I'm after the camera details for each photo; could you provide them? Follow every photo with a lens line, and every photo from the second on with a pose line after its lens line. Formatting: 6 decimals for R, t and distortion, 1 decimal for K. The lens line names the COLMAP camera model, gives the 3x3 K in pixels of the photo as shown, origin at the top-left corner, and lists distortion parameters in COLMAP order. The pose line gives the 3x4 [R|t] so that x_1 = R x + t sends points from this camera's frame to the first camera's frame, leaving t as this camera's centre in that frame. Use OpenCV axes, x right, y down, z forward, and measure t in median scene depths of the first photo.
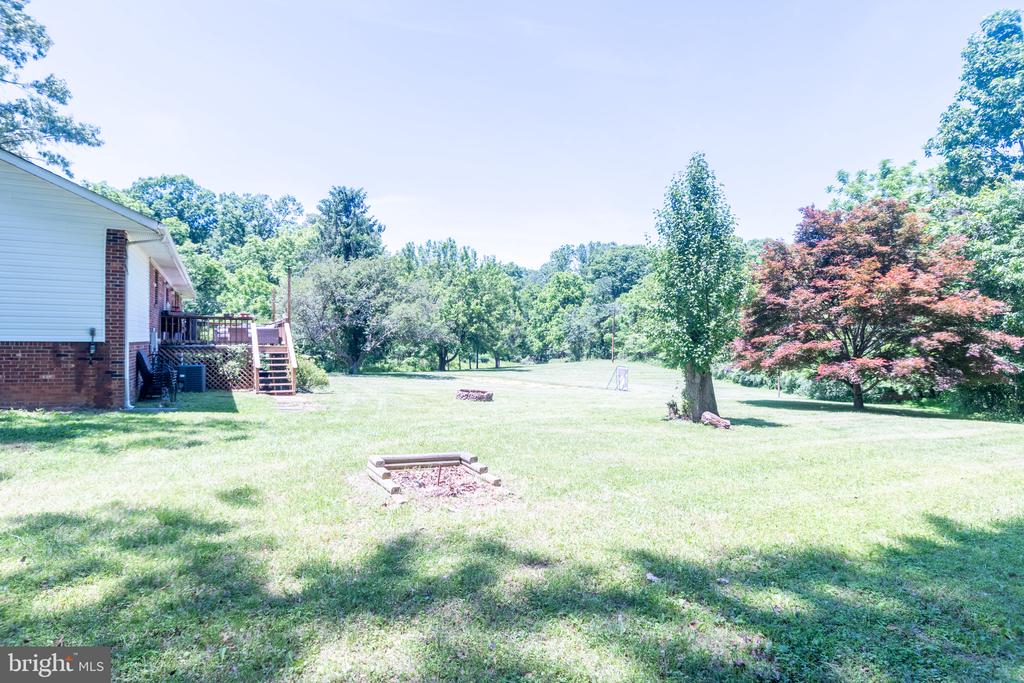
lens RADIAL K [[531.5, 0, 508.9], [0, 531.5, 335.3], [0, 0, 1]] dist [-0.019130, -0.005764]
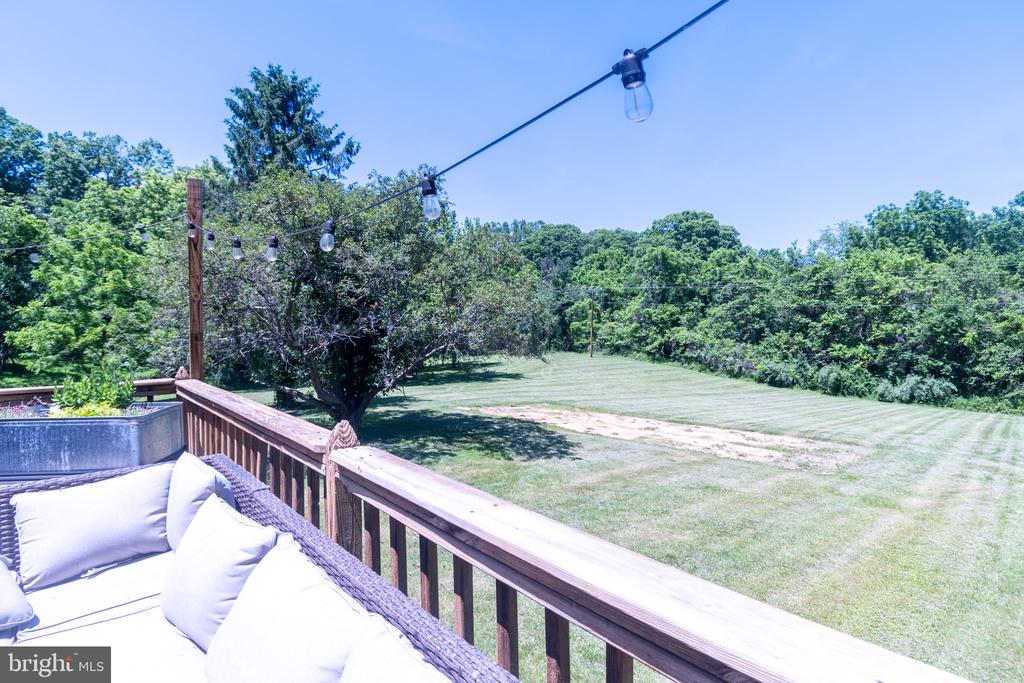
lens RADIAL K [[531.5, 0, 507.9], [0, 531.5, 334.8], [0, 0, 1]] dist [-0.019130, -0.005764]
pose [[0.979236, -0.013631, 0.202266, -0.098225], [0.007555, 0.999498, 0.030780, -0.010549], [-0.202584, -0.028613, 0.978847, 0.209323]]
